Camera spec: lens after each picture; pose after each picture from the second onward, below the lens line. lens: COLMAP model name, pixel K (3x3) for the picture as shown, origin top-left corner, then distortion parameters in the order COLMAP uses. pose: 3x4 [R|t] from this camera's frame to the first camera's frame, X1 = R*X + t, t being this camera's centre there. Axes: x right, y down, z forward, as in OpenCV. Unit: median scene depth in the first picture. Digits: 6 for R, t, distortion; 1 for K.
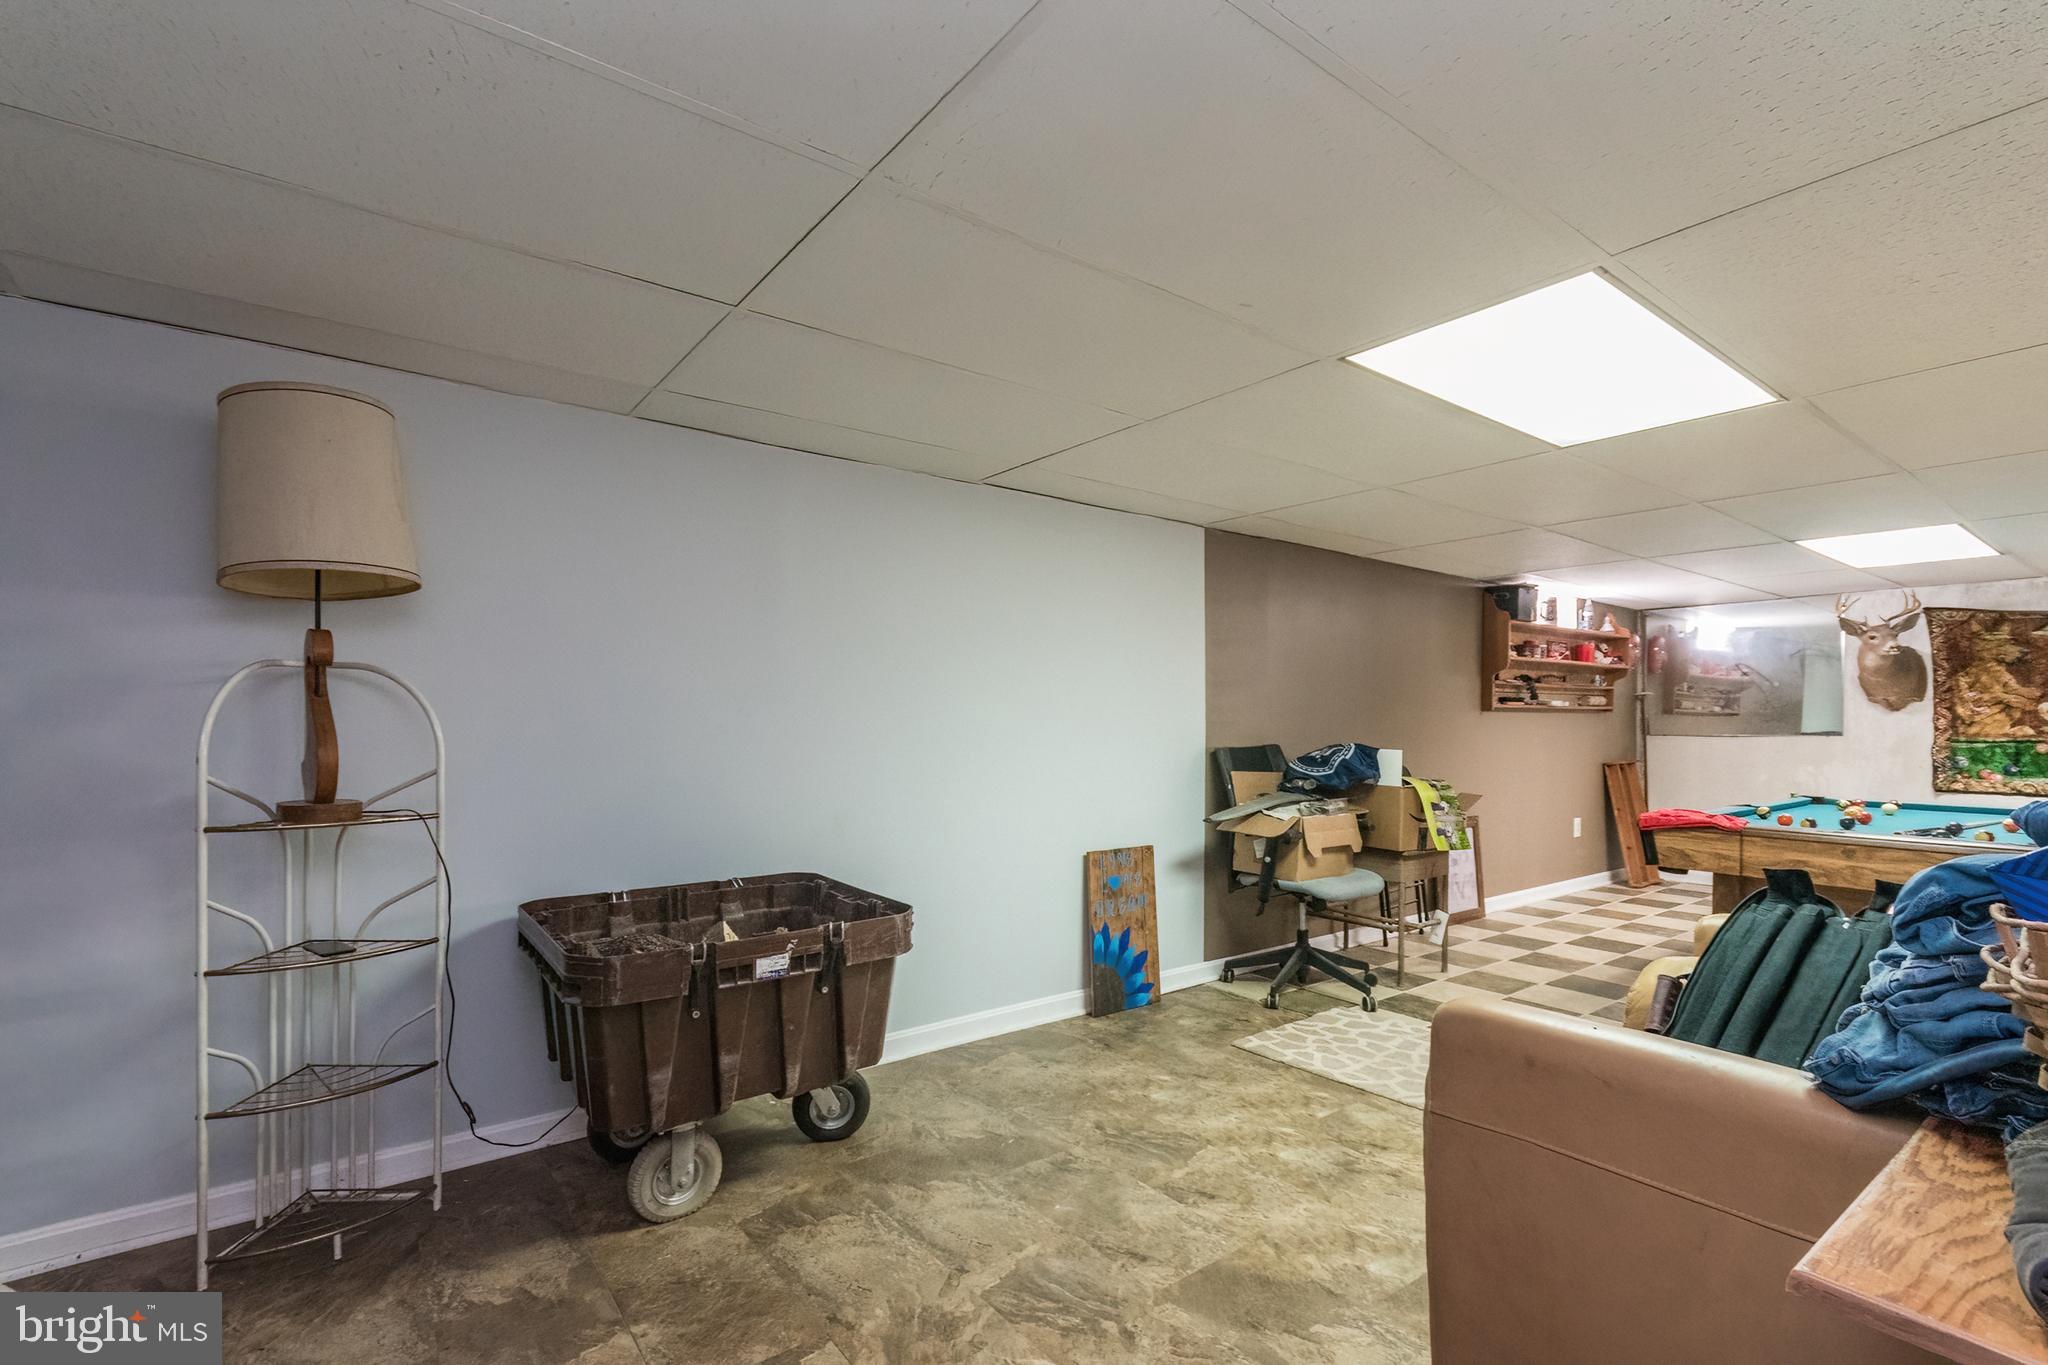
lens RADIAL K [[911.6, 0, 1008.5], [0, 911.6, 730.6], [0, 0, 1]] dist [0.010825, -0.003453]
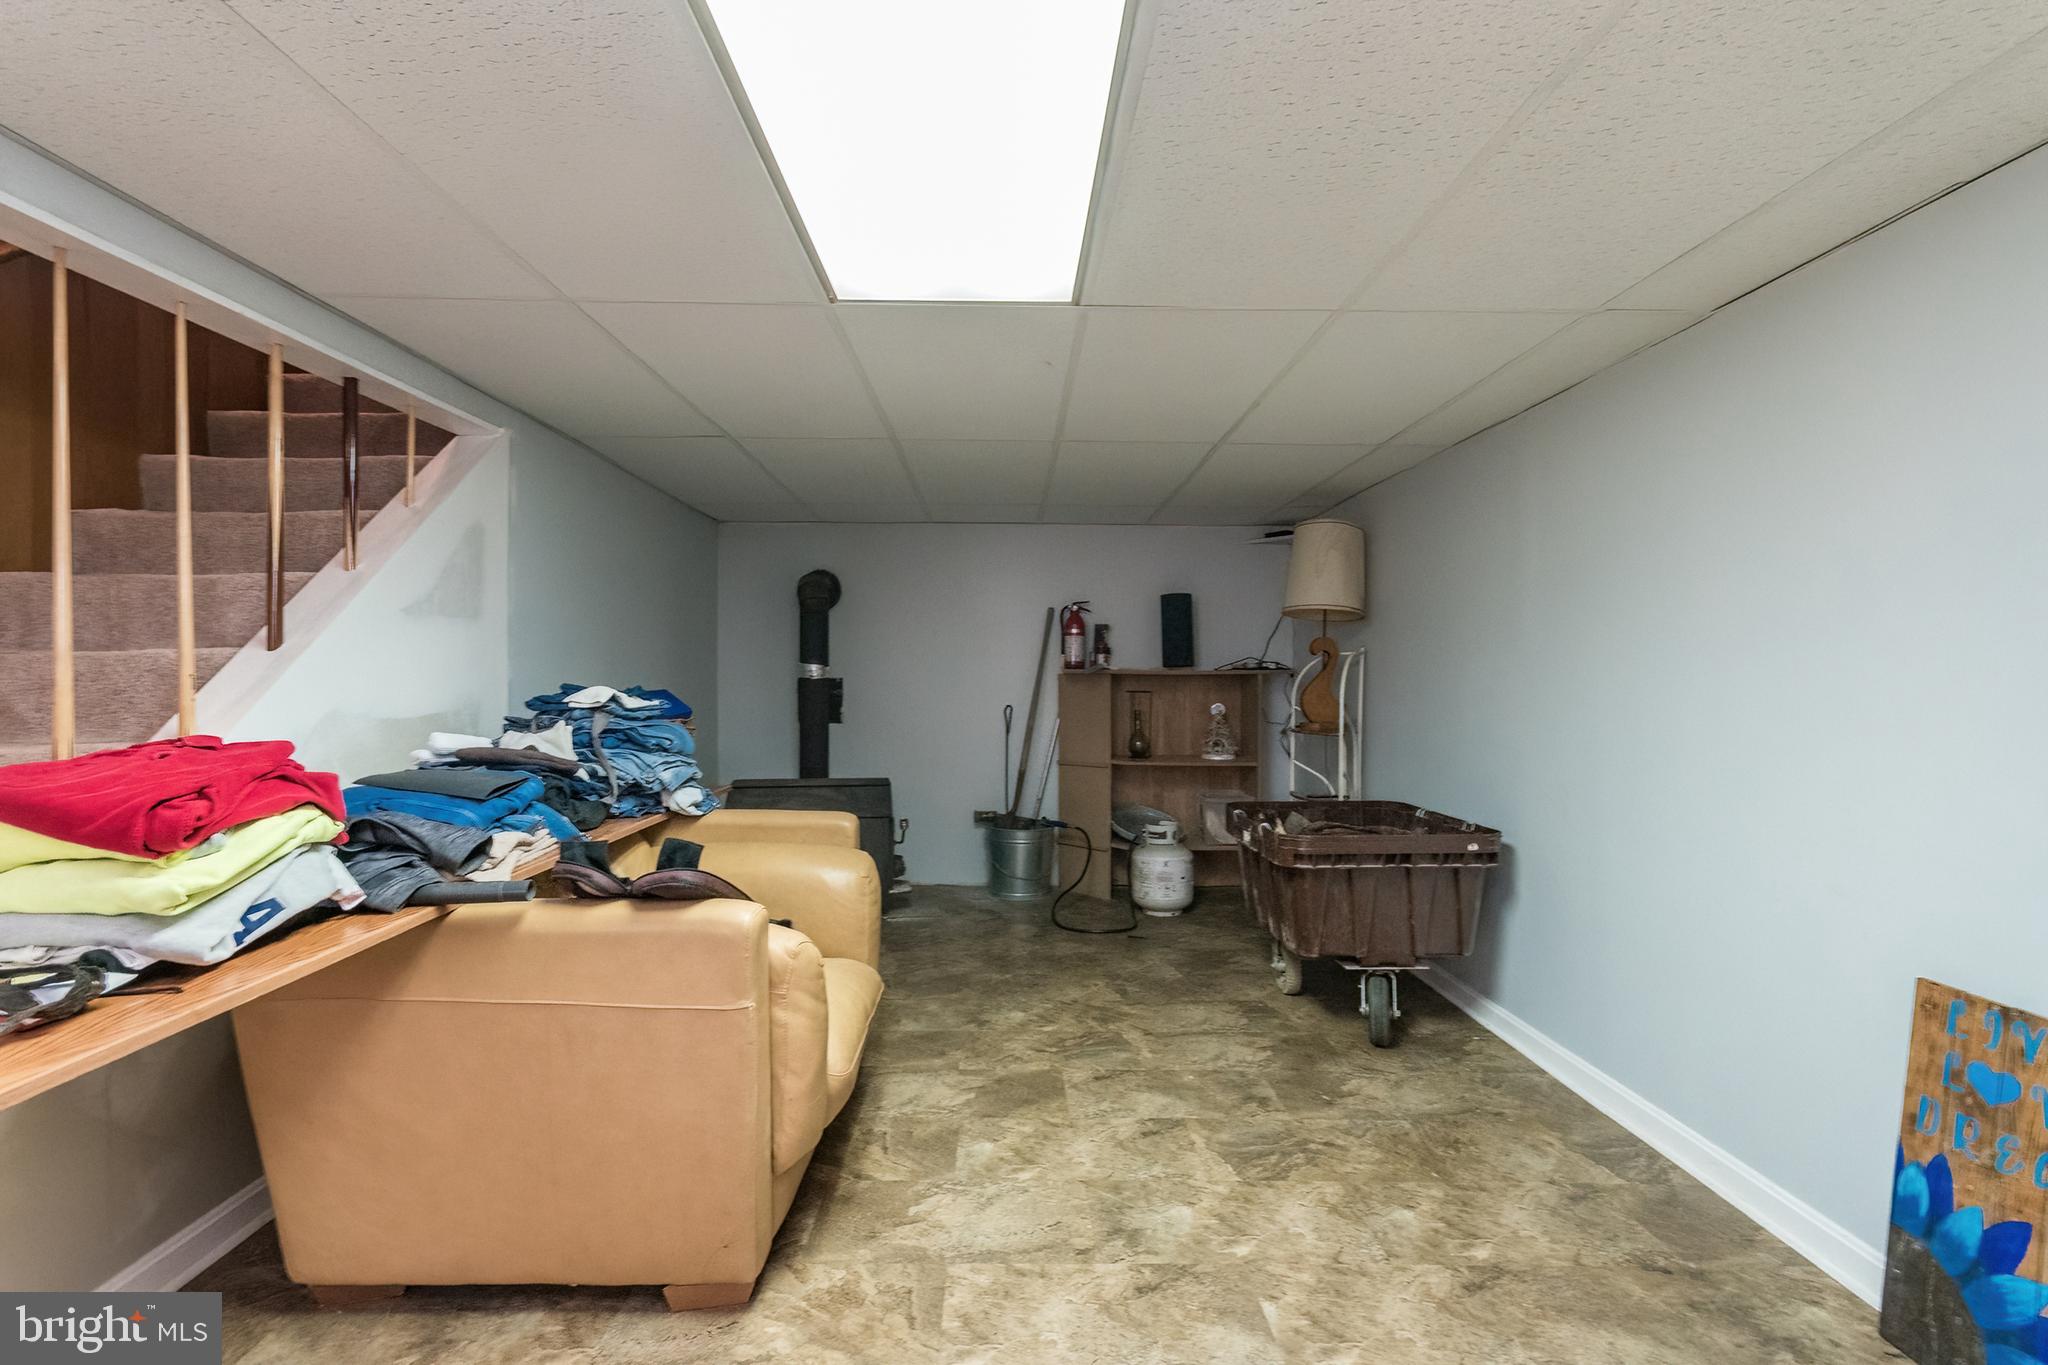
lens RADIAL K [[911.6, 0, 1026.7], [0, 911.6, 675.8], [0, 0, 1]] dist [0.010825, -0.003453]
pose [[-0.571446, -0.007906, -0.820602, 0.486204], [-0.014370, 0.999897, 0.000373, -0.004420], [0.820514, 0.012006, -0.571501, 0.620954]]
